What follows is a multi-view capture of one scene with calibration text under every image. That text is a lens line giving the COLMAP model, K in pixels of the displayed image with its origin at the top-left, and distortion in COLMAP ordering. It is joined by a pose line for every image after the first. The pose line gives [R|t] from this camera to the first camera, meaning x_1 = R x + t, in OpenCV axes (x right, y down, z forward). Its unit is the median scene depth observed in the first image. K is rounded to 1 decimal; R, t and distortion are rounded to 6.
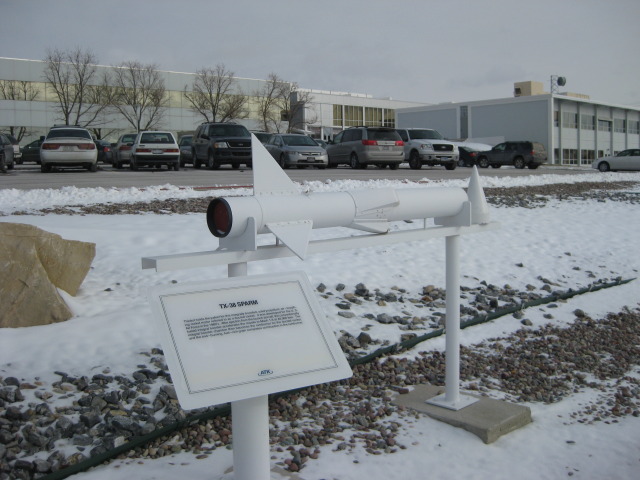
lens RADIAL K [[709.2, 0, 320.0], [0, 709.2, 240.1], [0, 0, 1]] dist [-0.148212, 0.000000]
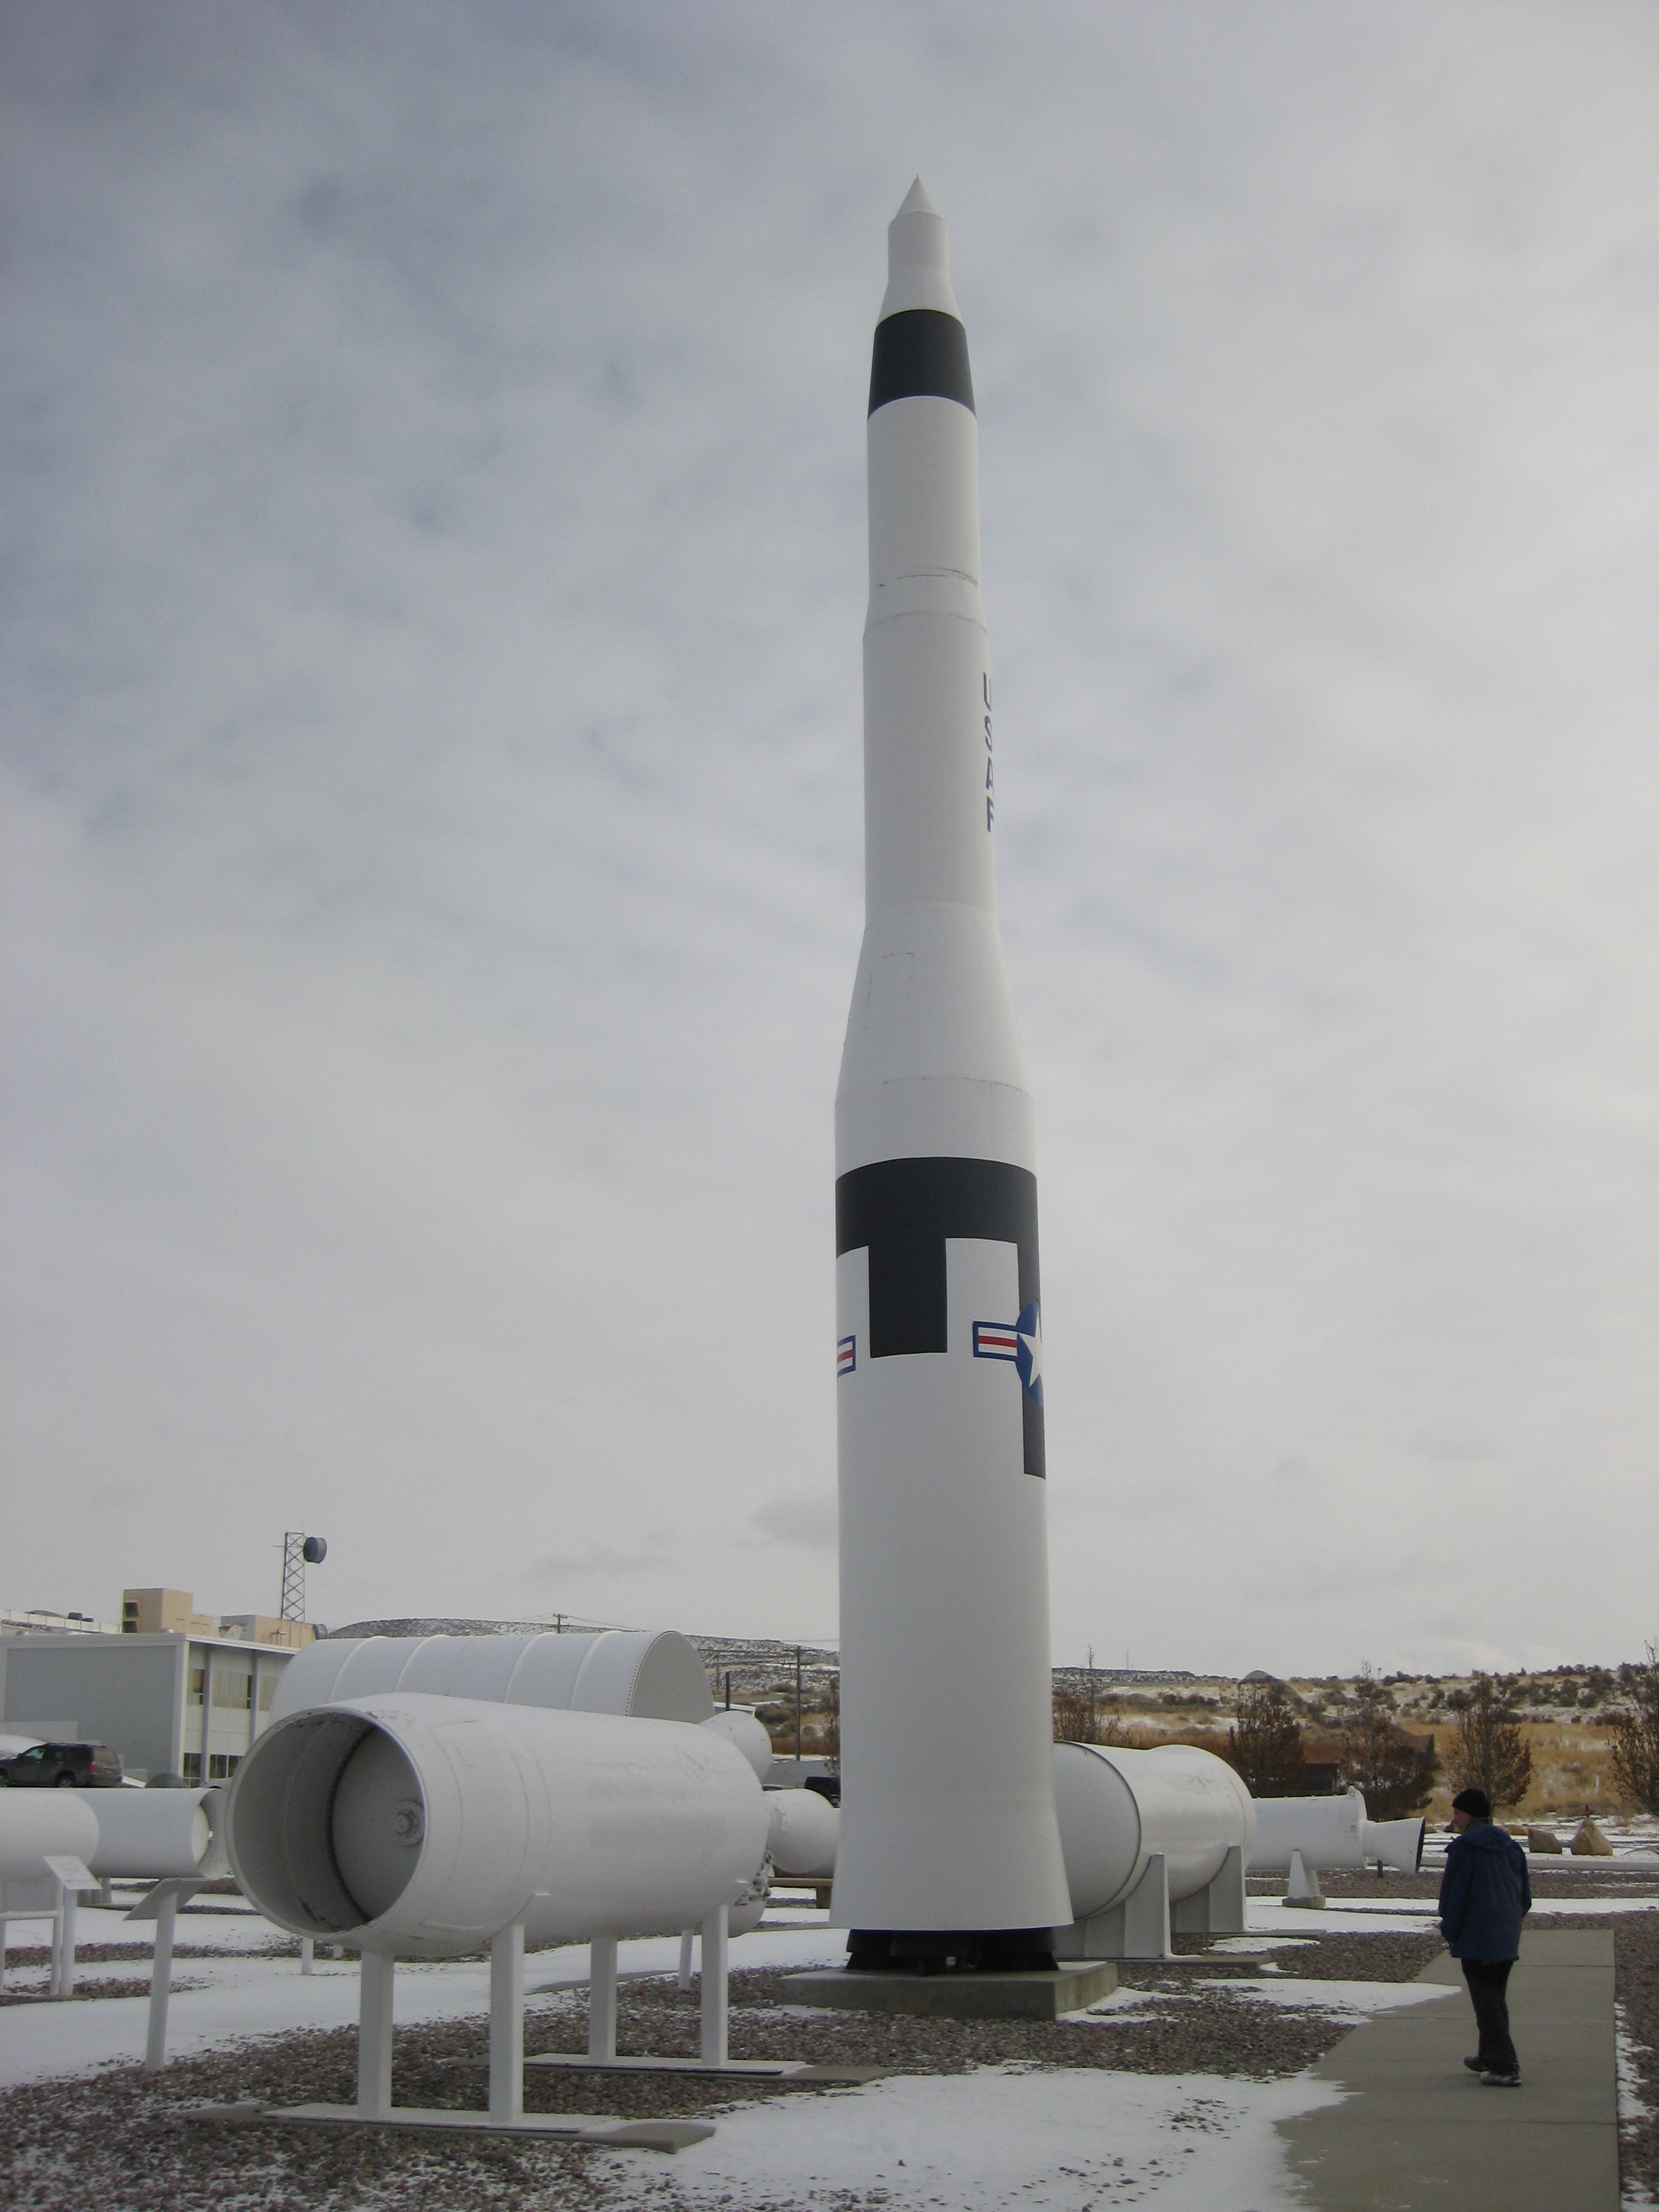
lens RADIAL K [[2451.2, 0, 903.4], [0, 2451.2, 1121.8], [0, 0, 1]] dist [-0.148212, 0.000000]
pose [[0.858904, 0.151039, 0.489358, -0.076838], [0.040240, 0.932665, -0.358492, 0.055557], [-0.510554, 0.327602, 0.794992, -0.555438]]
